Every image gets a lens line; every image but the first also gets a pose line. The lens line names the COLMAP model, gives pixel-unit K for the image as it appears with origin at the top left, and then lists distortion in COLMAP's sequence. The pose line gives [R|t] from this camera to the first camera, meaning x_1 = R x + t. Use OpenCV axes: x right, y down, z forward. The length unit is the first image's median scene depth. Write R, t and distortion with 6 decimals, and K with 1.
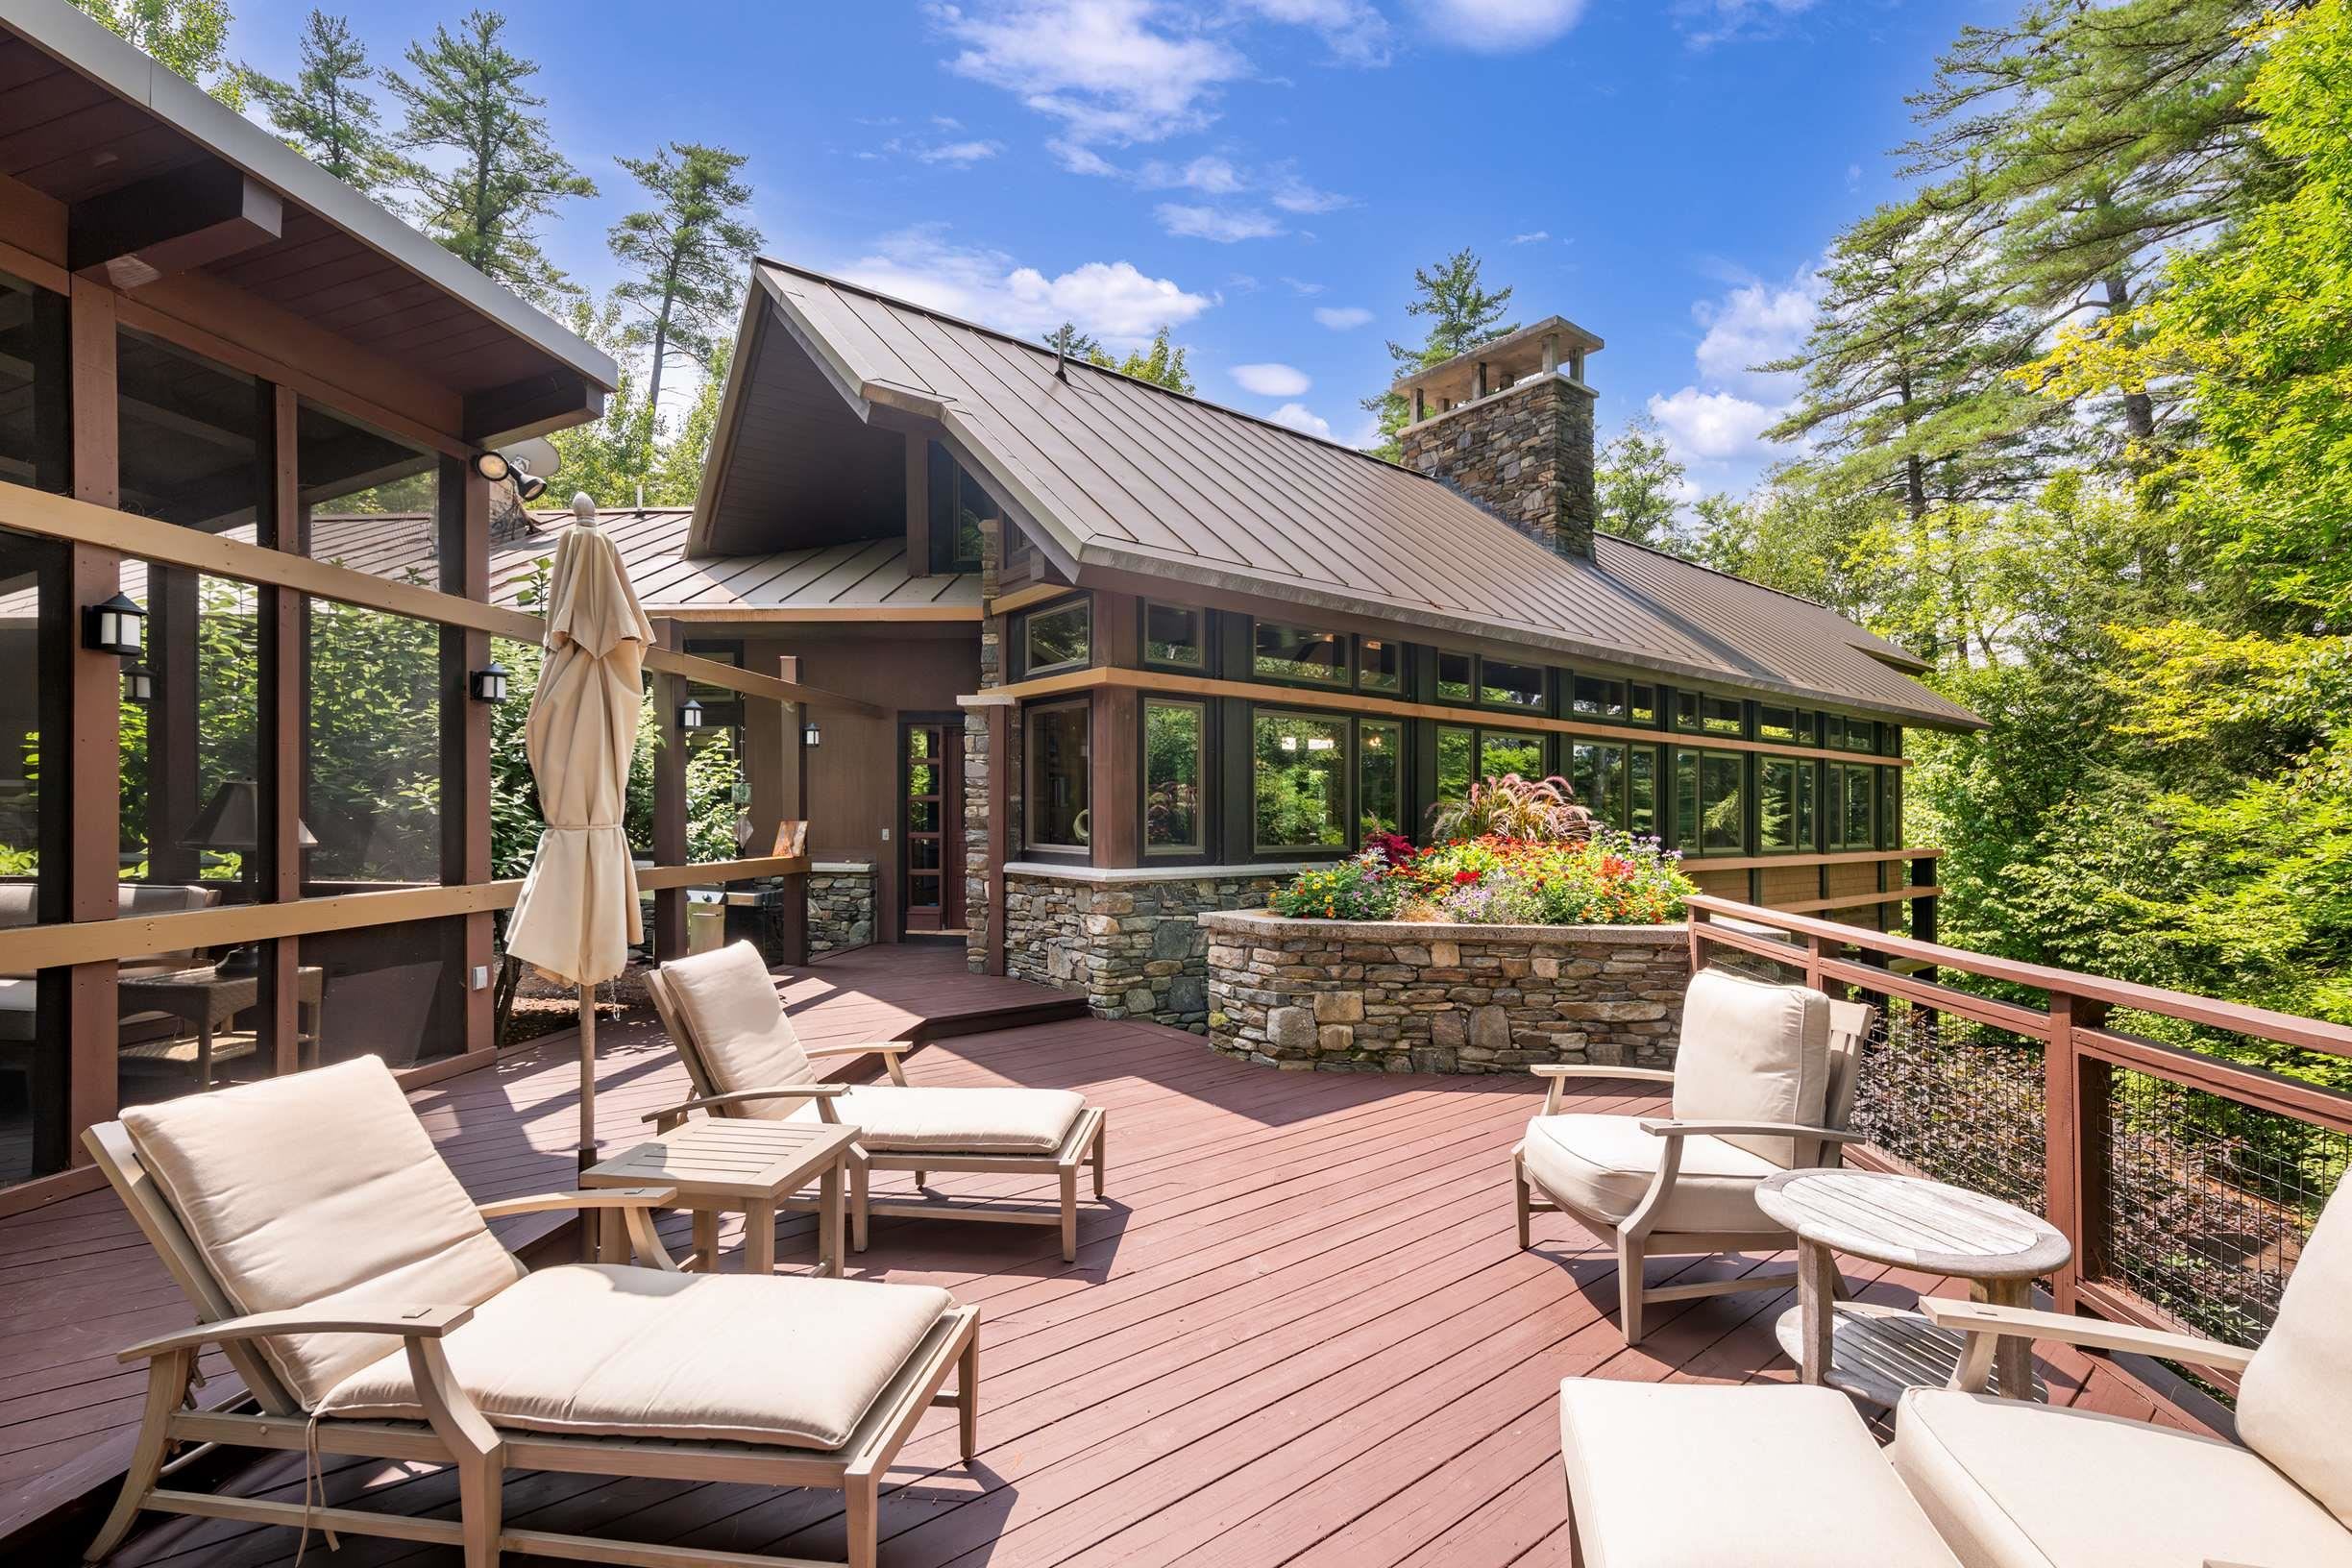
lens RADIAL K [[1016.8, 0, 1176.4], [0, 1016.8, 801.0], [0, 0, 1]] dist [0.000562, 0.000016]
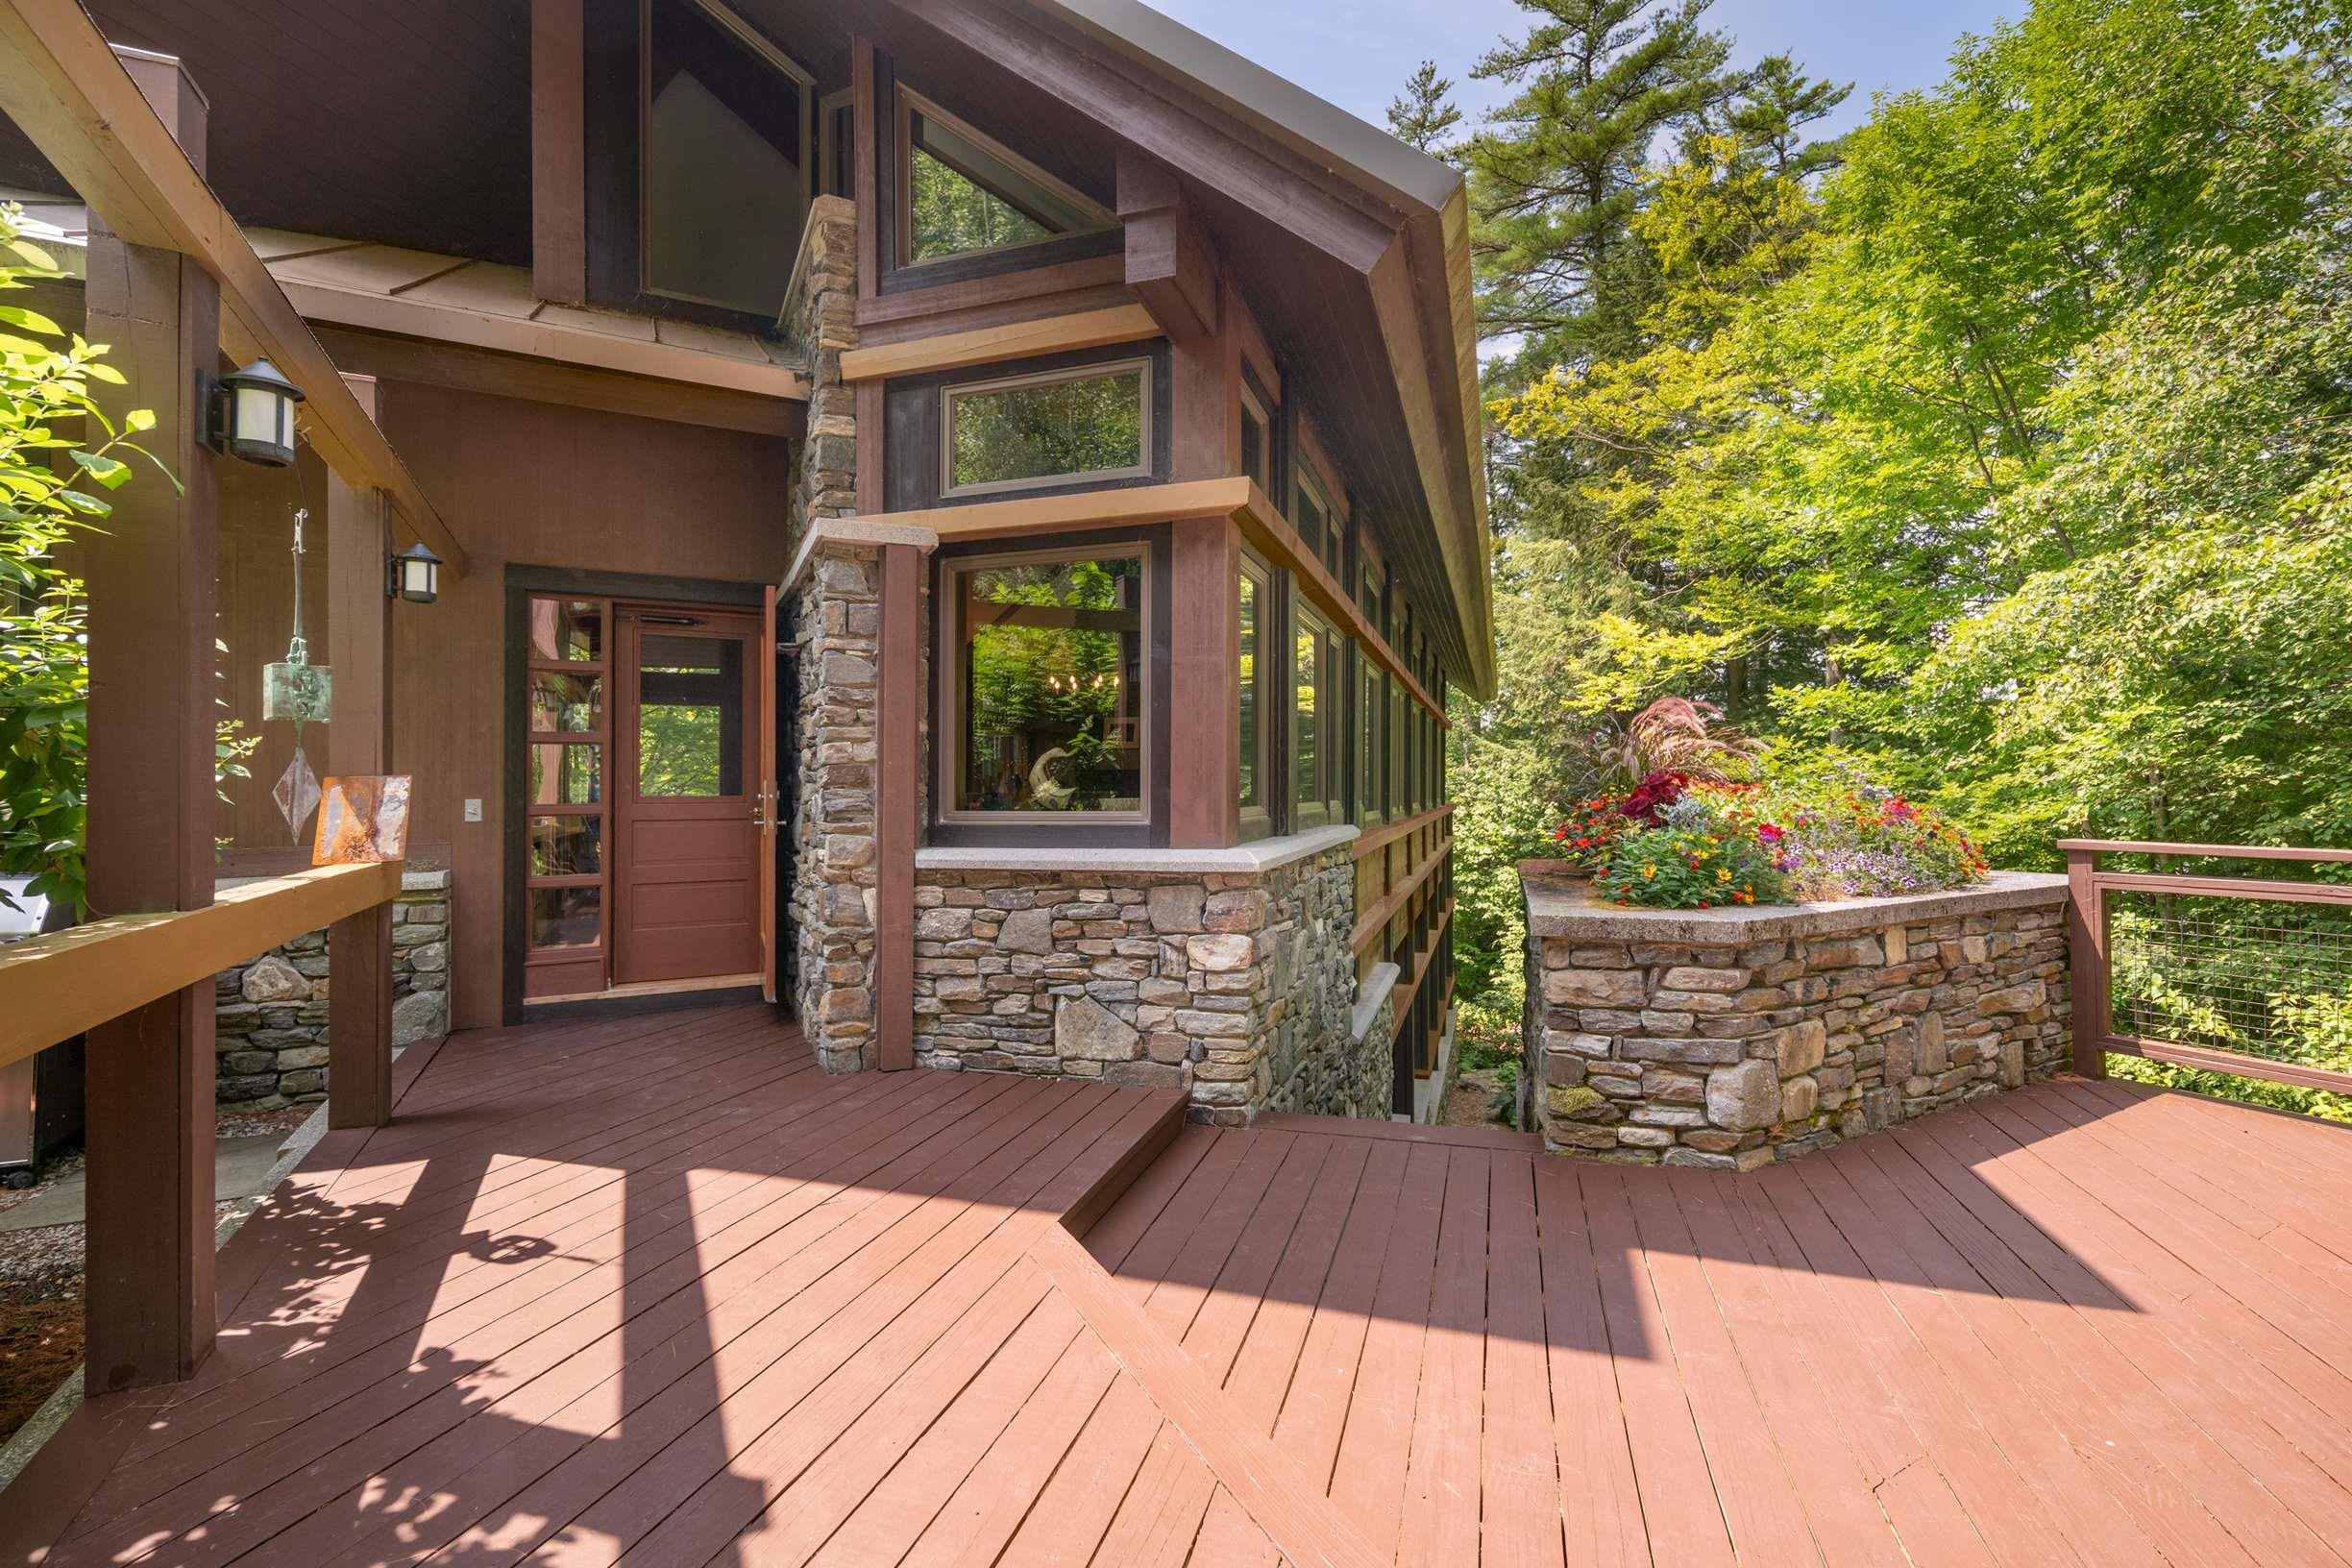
lens RADIAL K [[1016.8, 0, 1175.9], [0, 1016.8, 767.3], [0, 0, 1]] dist [0.000562, 0.000016]
pose [[0.826889, -0.004948, 0.562343, -0.365524], [0.010258, 0.999928, -0.006286, 0.024073], [-0.562271, 0.010967, 0.826880, 0.516430]]
